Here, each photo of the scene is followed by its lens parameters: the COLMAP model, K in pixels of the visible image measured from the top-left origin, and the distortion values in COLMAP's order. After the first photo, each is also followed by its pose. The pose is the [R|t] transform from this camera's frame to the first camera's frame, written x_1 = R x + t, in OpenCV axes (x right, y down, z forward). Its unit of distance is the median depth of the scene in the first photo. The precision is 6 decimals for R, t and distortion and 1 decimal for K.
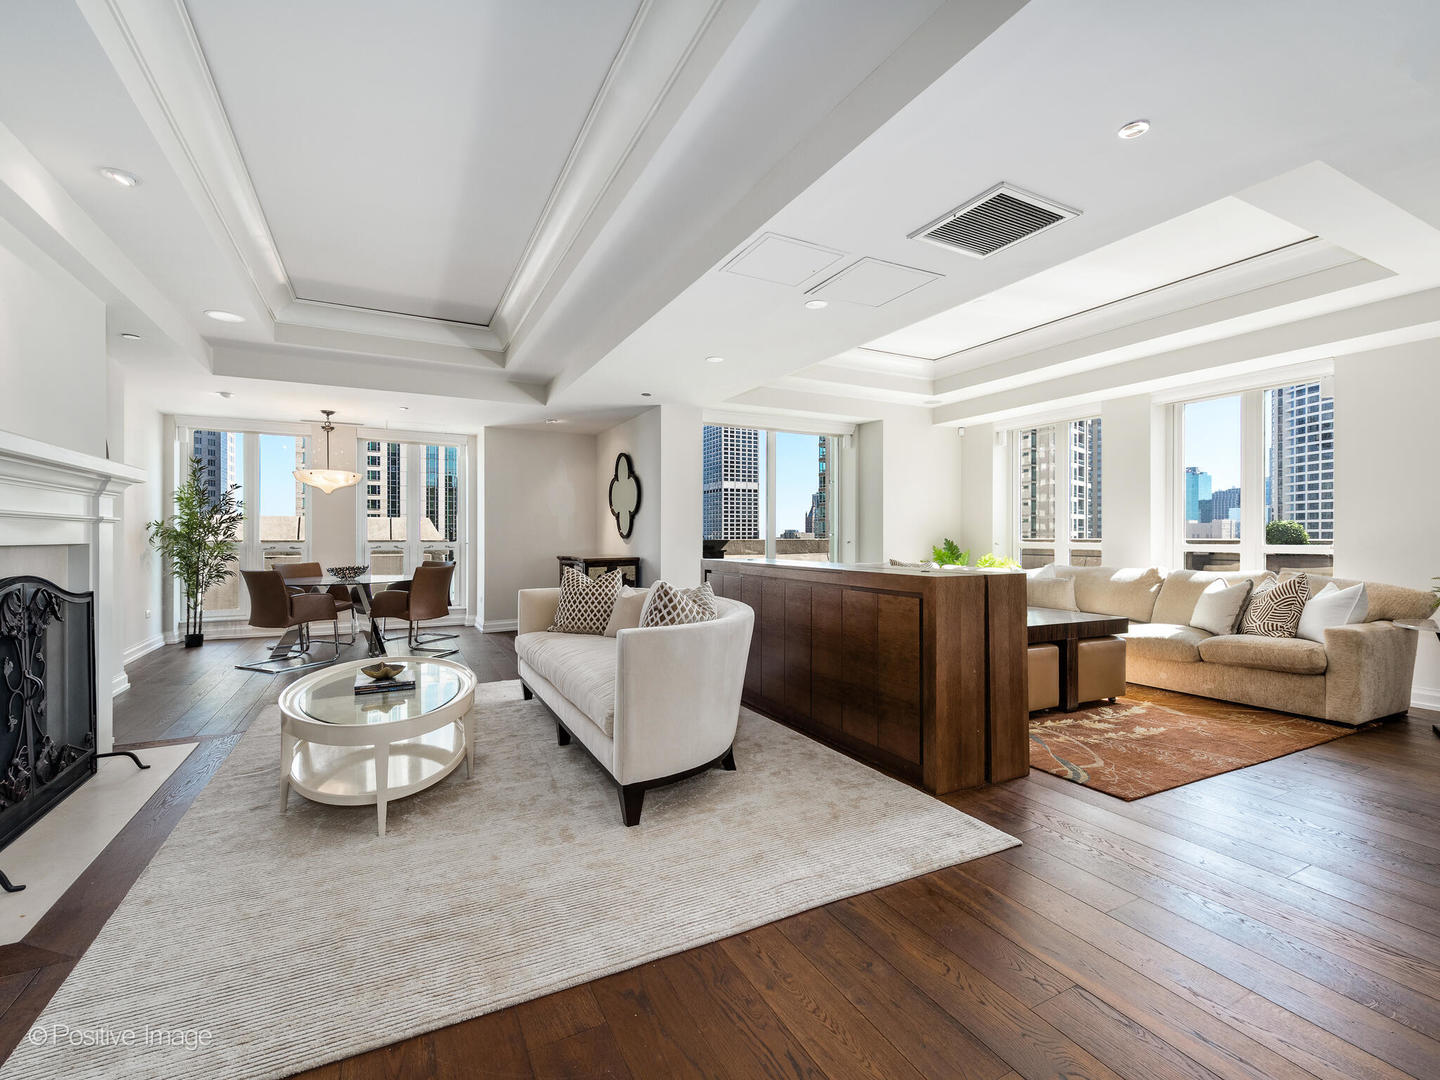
lens RADIAL K [[630.4, 0, 723.1], [0, 630.4, 537.6], [0, 0, 1]] dist [0.012072, -0.002380]
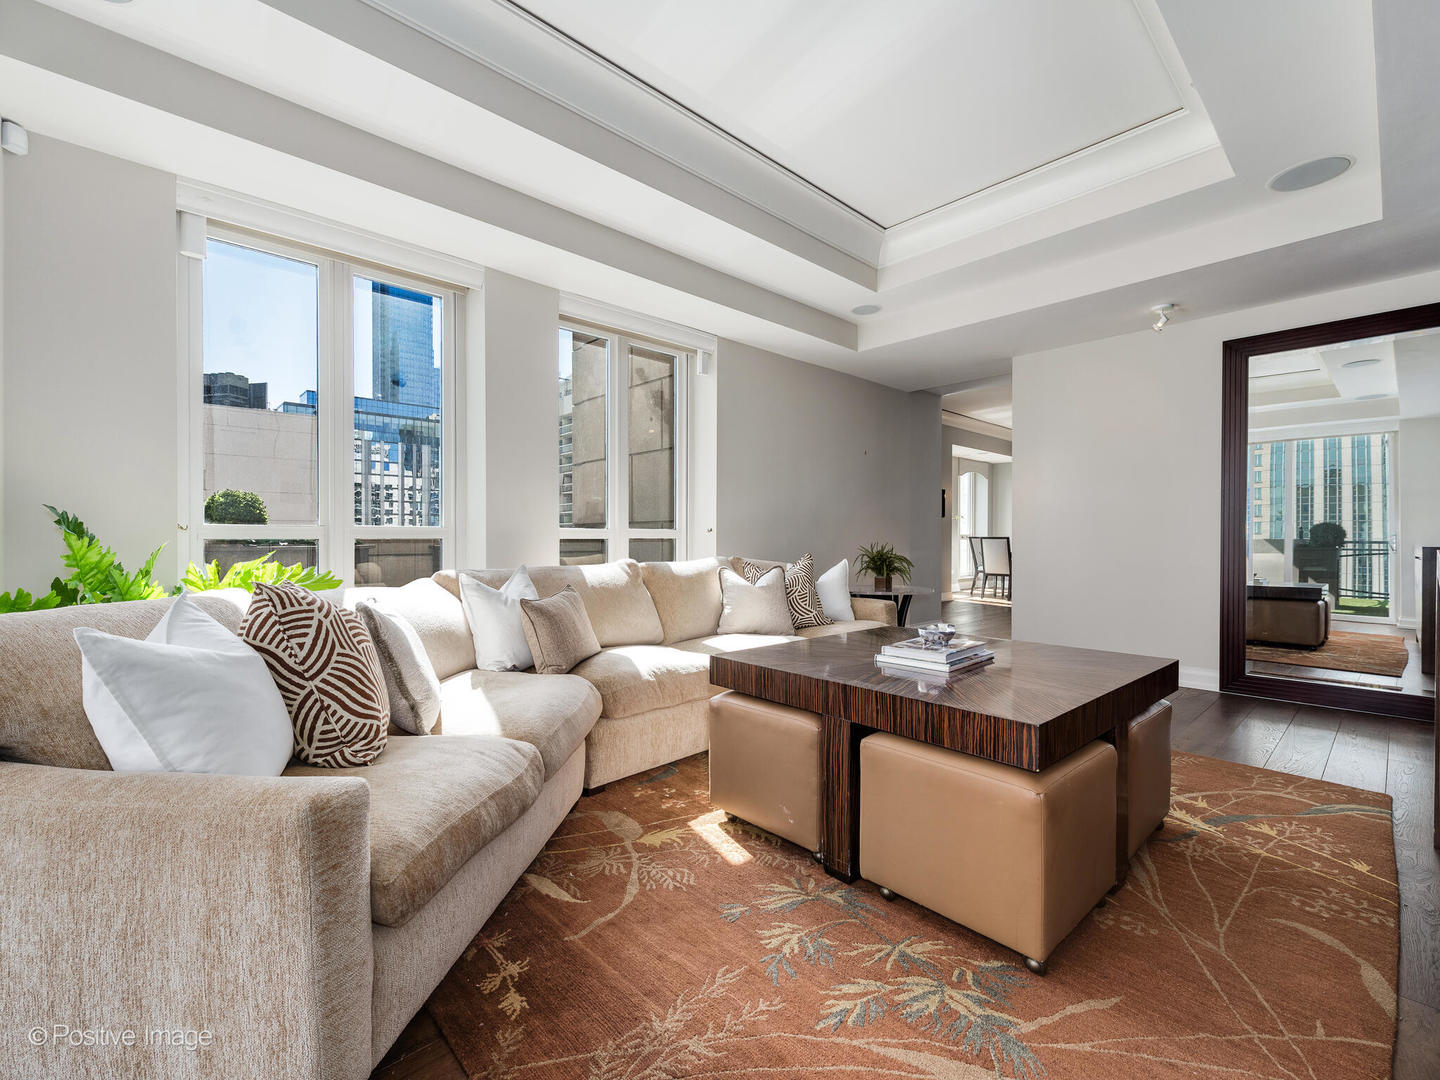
lens RADIAL K [[630.4, 0, 708.0], [0, 630.4, 536.9], [0, 0, 1]] dist [0.012072, -0.002380]
pose [[-0.268827, -0.004389, 0.963178, 0.006990], [-0.009214, 0.999956, 0.001985, 0.027089], [-0.963144, -0.008341, -0.268856, 1.462856]]
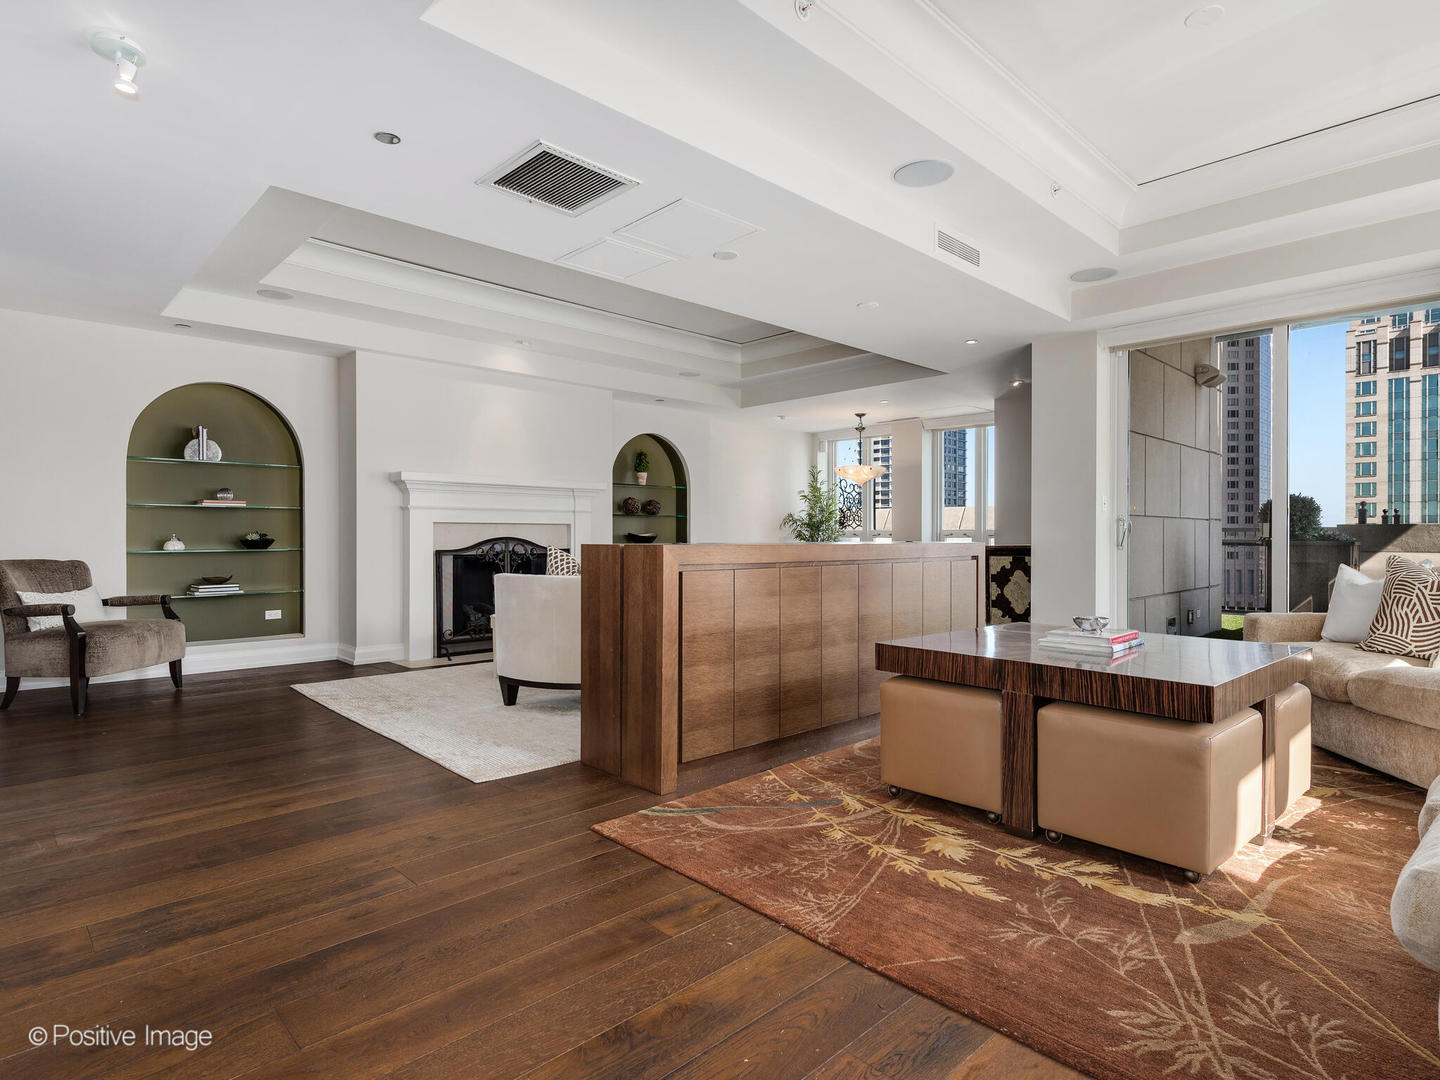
lens RADIAL K [[770.5, 0, 717.4], [0, 770.5, 536.6], [0, 0, 1]] dist [0.013333, -0.003510]
pose [[0.289792, 0.002700, -0.957086, 1.064410], [-0.001687, 0.999996, 0.002310, 0.031970], [0.957088, 0.000945, 0.289795, 0.578087]]
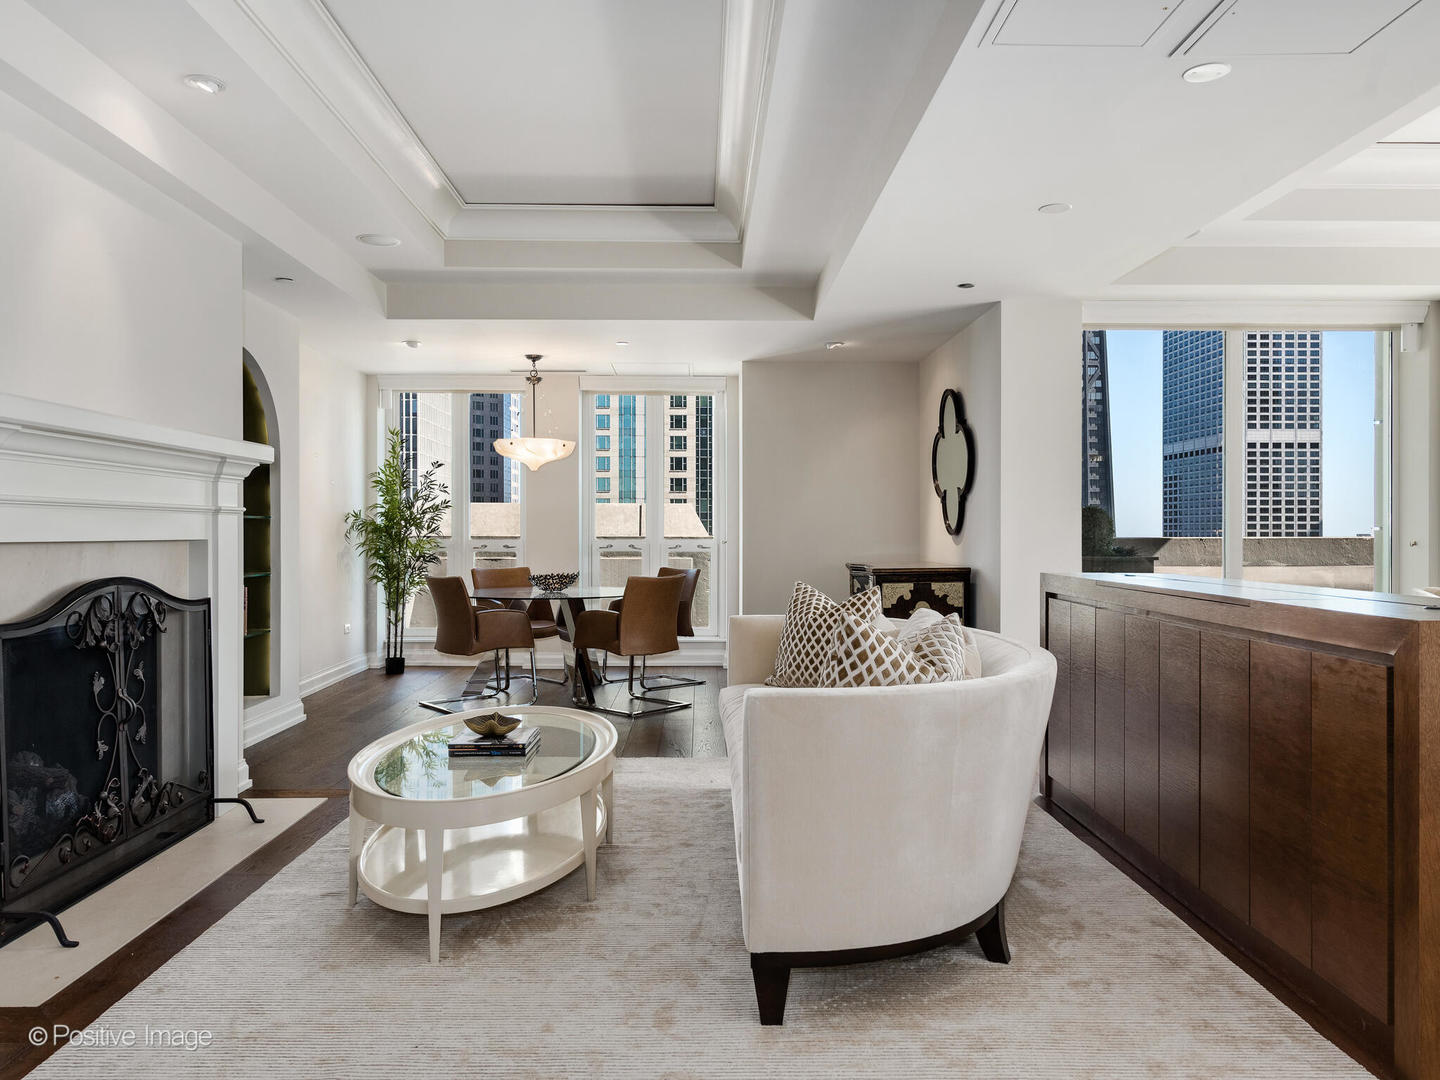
lens RADIAL K [[1042.0, 0, 727.9], [0, 1042.0, 536.3], [0, 0, 1]] dist [0.025979, -0.023364]
pose [[0.896864, 0.002987, -0.442295, 0.152885], [-0.001796, 0.999994, 0.003110, -0.000225], [0.442302, -0.001995, 0.896864, 0.068359]]
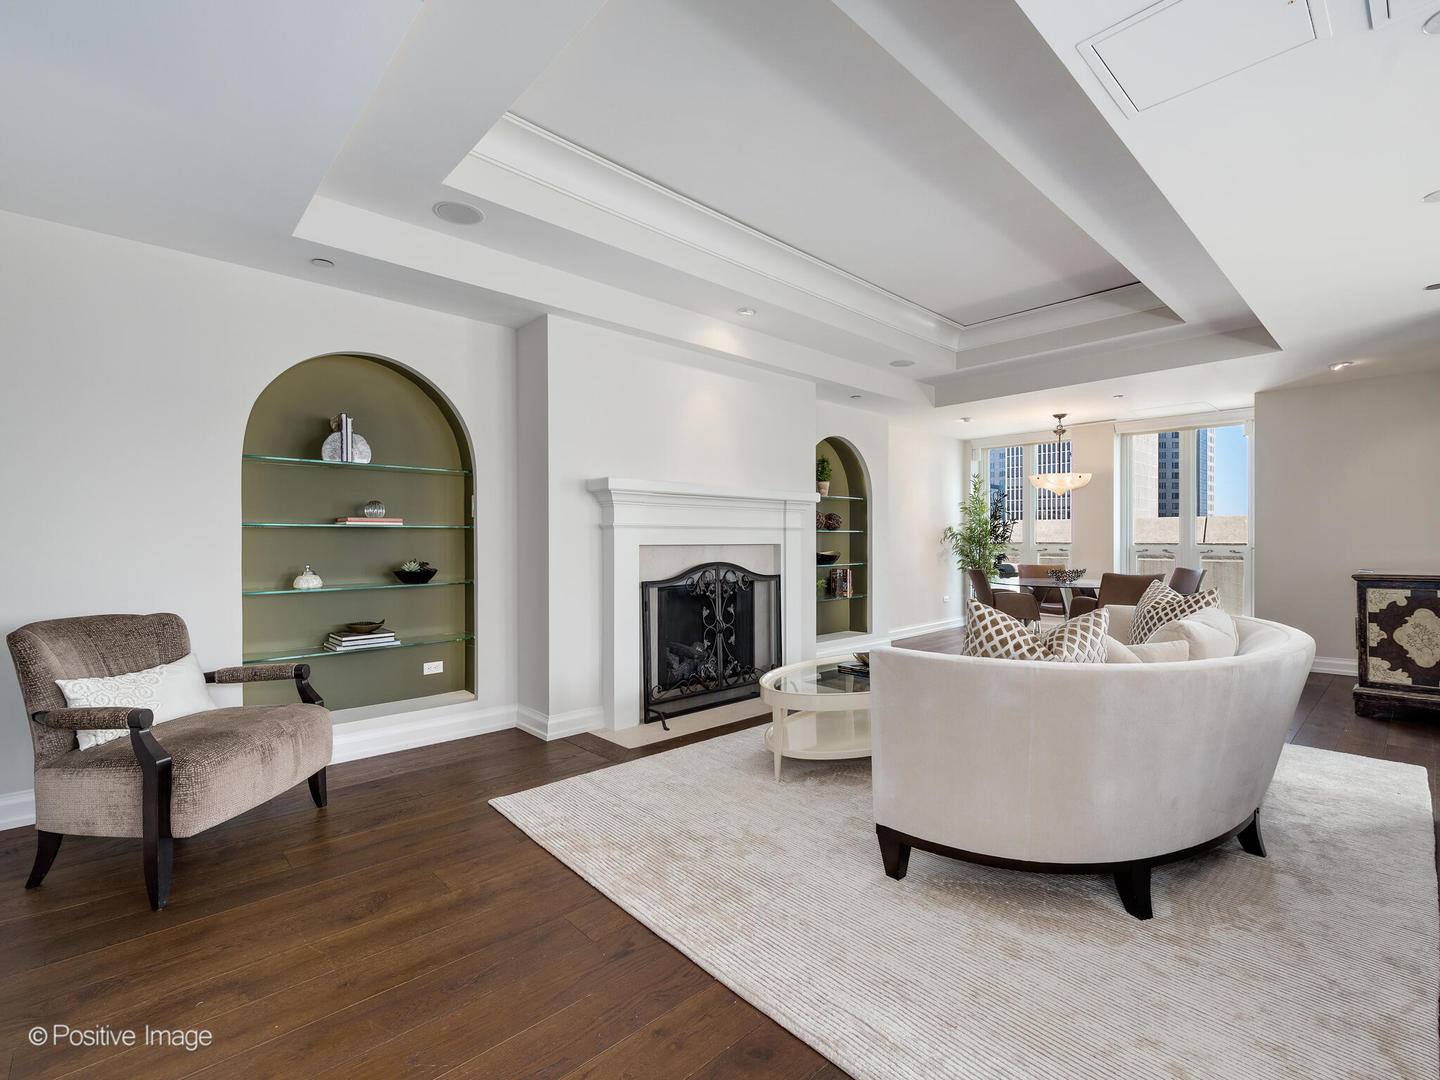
lens RADIAL K [[656.3, 0, 723.2], [0, 656.3, 542.6], [0, 0, 1]] dist [0.008784, -0.001449]
pose [[0.270094, 0.004408, -0.962824, 0.399086], [-0.000379, 0.999990, 0.004472, -0.001039], [0.962834, -0.000843, 0.270093, 0.329685]]
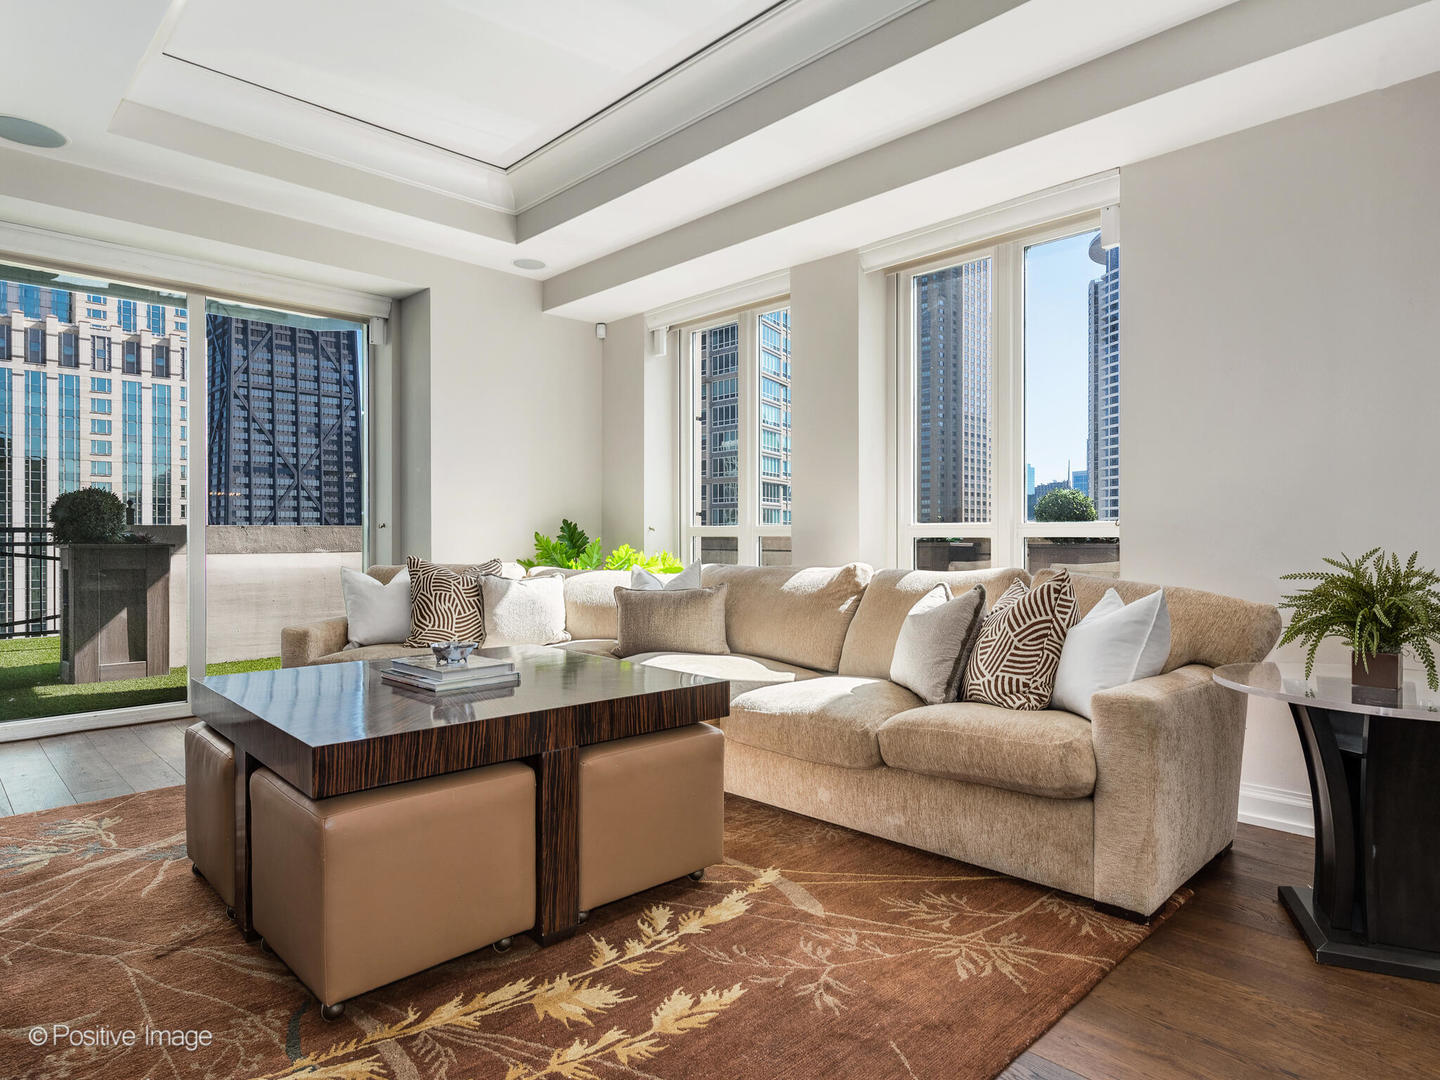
lens RADIAL K [[828.2, 0, 725.1], [0, 828.2, 535.4], [0, 0, 1]] dist [-0.001473, 0.002311]
pose [[0.956197, 0.000026, 0.292724, 0.493038], [0.000693, 0.999997, -0.002352, 0.031120], [-0.292724, 0.002452, 0.956194, 0.485037]]
